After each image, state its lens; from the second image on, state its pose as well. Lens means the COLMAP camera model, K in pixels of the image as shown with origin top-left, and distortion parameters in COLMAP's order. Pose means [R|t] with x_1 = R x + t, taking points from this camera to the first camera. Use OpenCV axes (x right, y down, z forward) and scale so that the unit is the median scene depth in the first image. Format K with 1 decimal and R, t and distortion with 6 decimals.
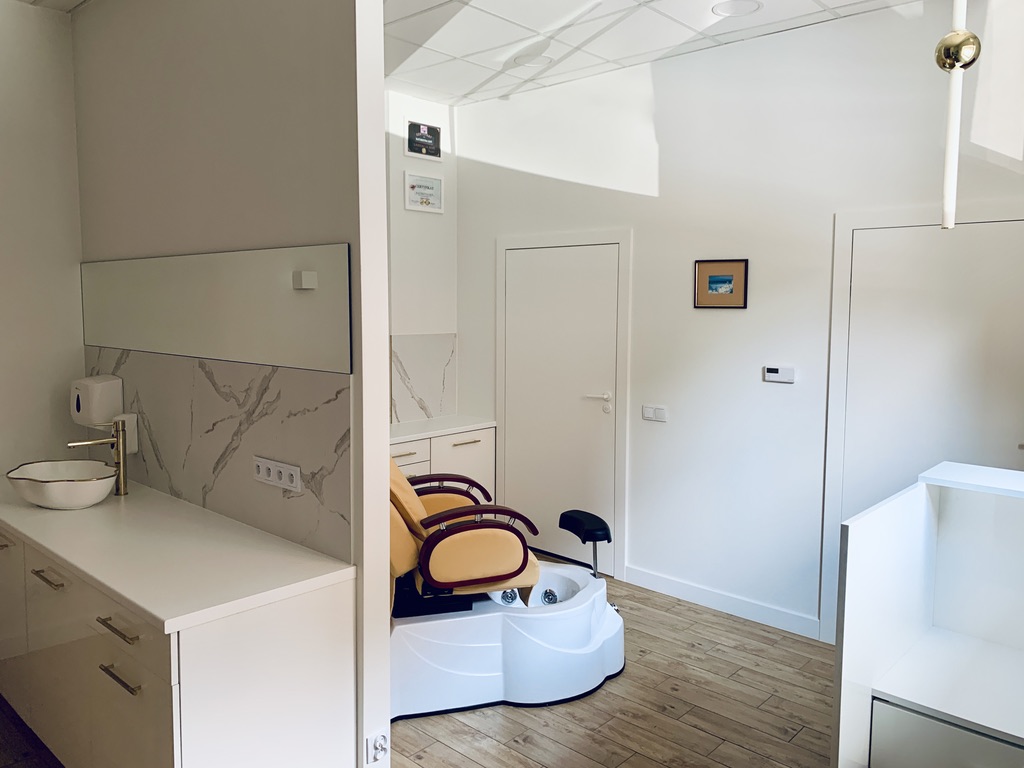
lens RADIAL K [[785.5, 0, 508.3], [0, 785.5, 375.6], [0, 0, 1]] dist [0.055074, -0.105998]
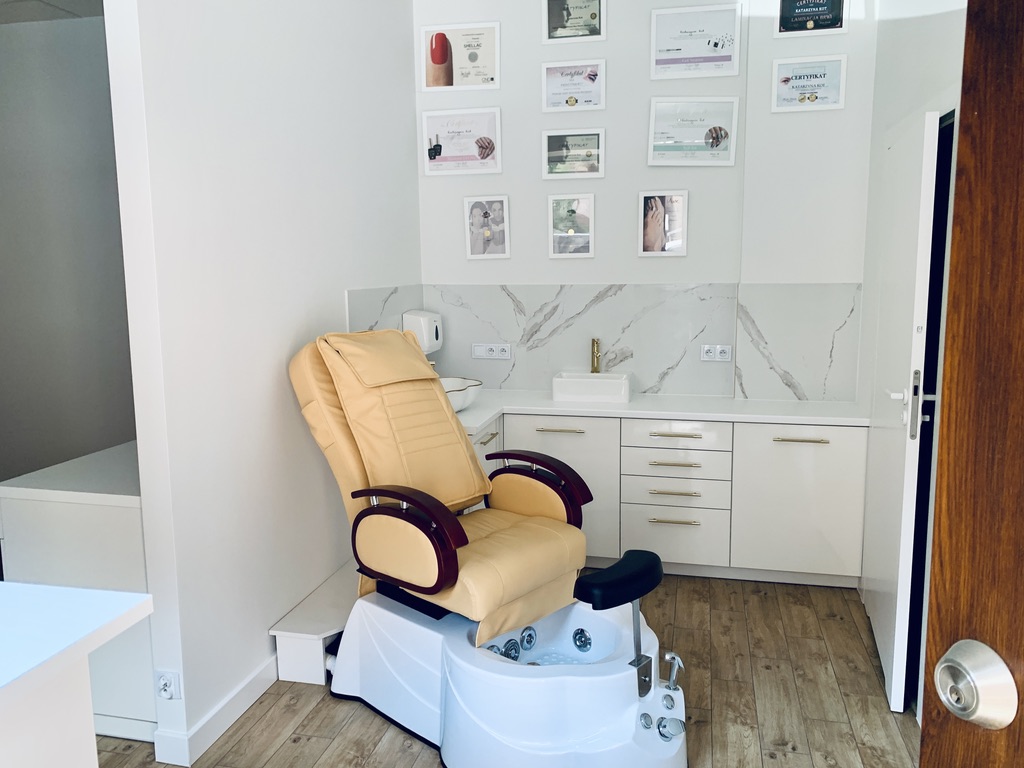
lens RADIAL K [[785.5, 0, 508.3], [0, 785.5, 375.6], [0, 0, 1]] dist [0.055074, -0.105998]
pose [[0.499853, 0.107348, -0.859432, 0.403477], [-0.067984, 0.994091, 0.084628, -0.012111], [0.863438, 0.016126, 0.504198, 0.409353]]
